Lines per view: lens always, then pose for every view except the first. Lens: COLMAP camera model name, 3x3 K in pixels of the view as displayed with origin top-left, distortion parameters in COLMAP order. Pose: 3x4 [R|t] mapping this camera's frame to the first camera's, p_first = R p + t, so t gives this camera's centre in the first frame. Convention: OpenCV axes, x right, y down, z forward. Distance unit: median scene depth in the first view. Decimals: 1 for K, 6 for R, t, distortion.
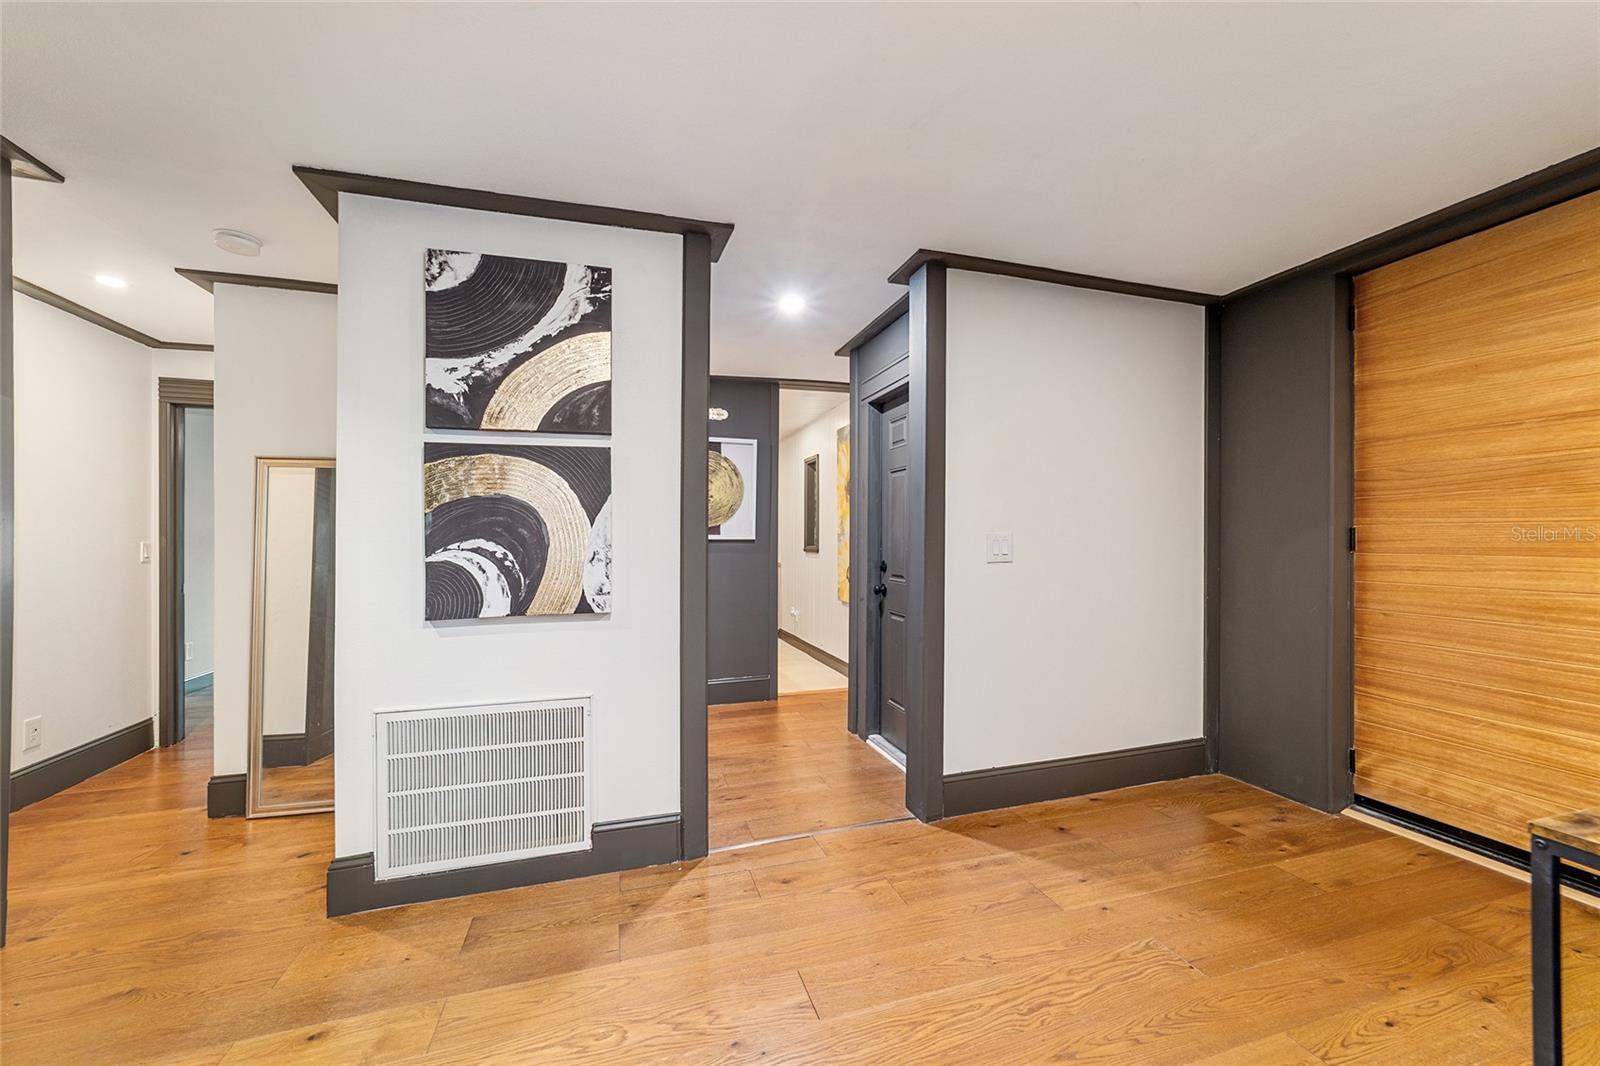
lens RADIAL K [[610.8, 0, 802.2], [0, 610.8, 530.6], [0, 0, 1]] dist [0.001177, 0.000143]
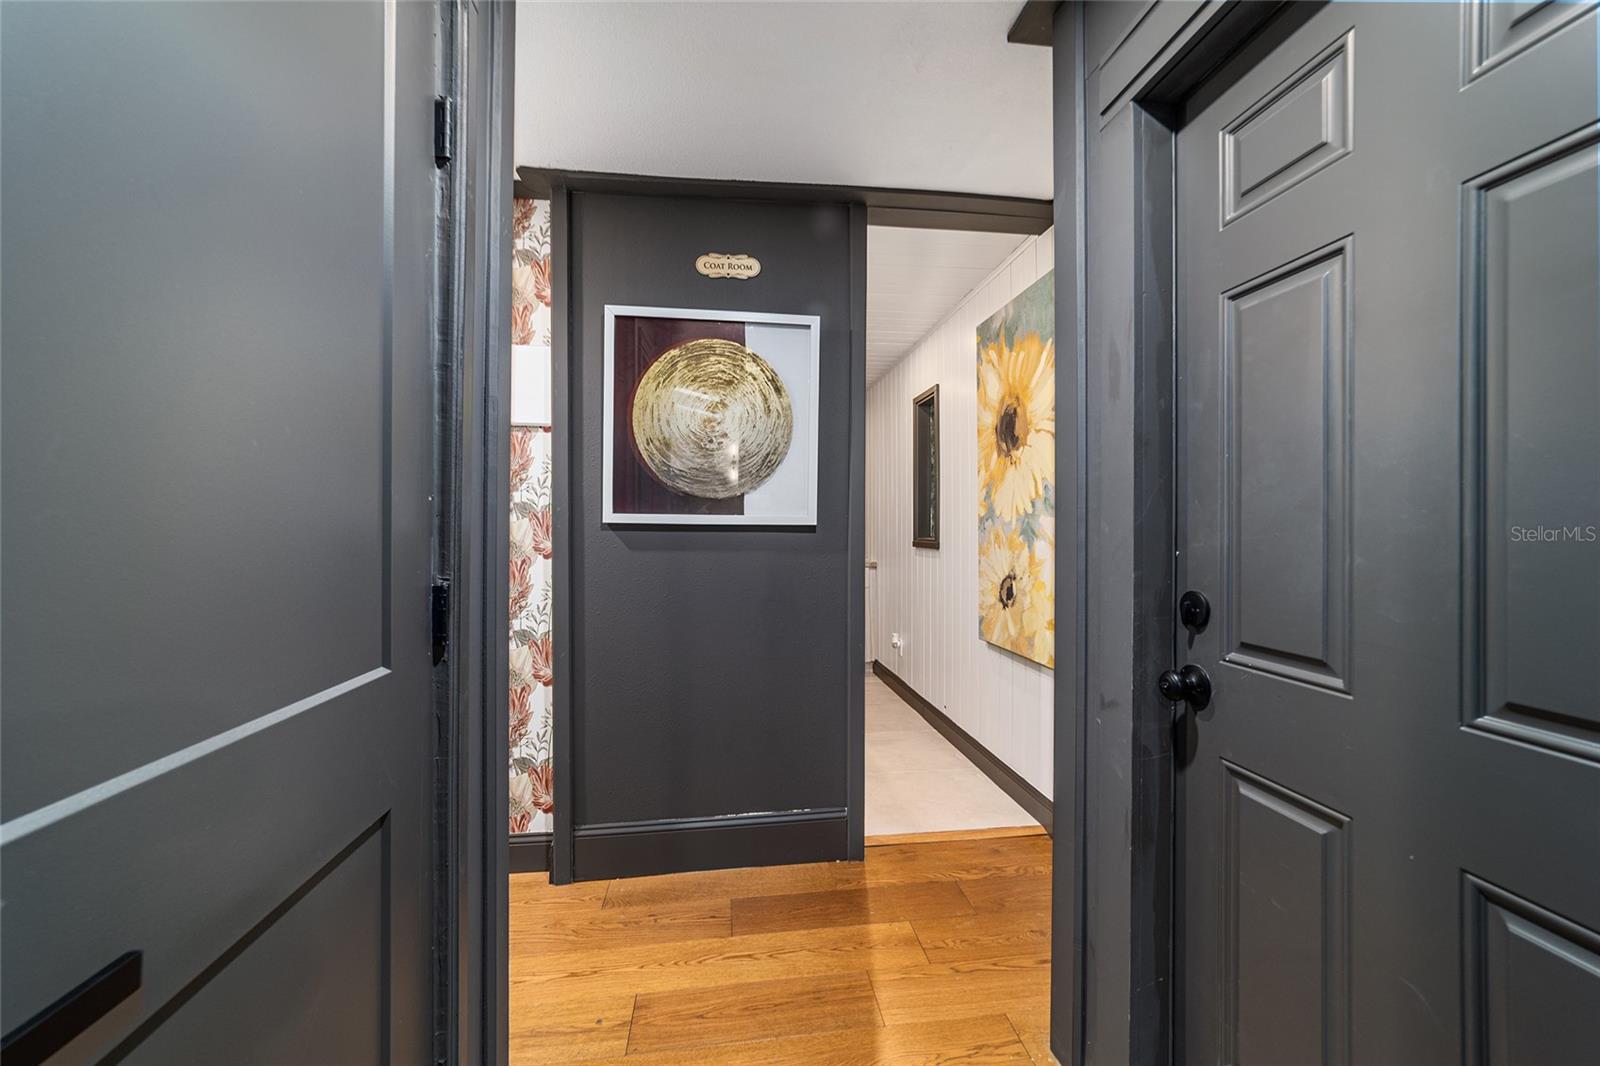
lens RADIAL K [[610.8, 0, 801.6], [0, 610.8, 518.0], [0, 0, 1]] dist [0.001177, 0.000143]
pose [[0.986293, 0.000491, -0.165002, -0.009386], [-0.001036, 0.999994, -0.003222, 0.010370], [0.164999, 0.003349, 0.986288, 0.532084]]
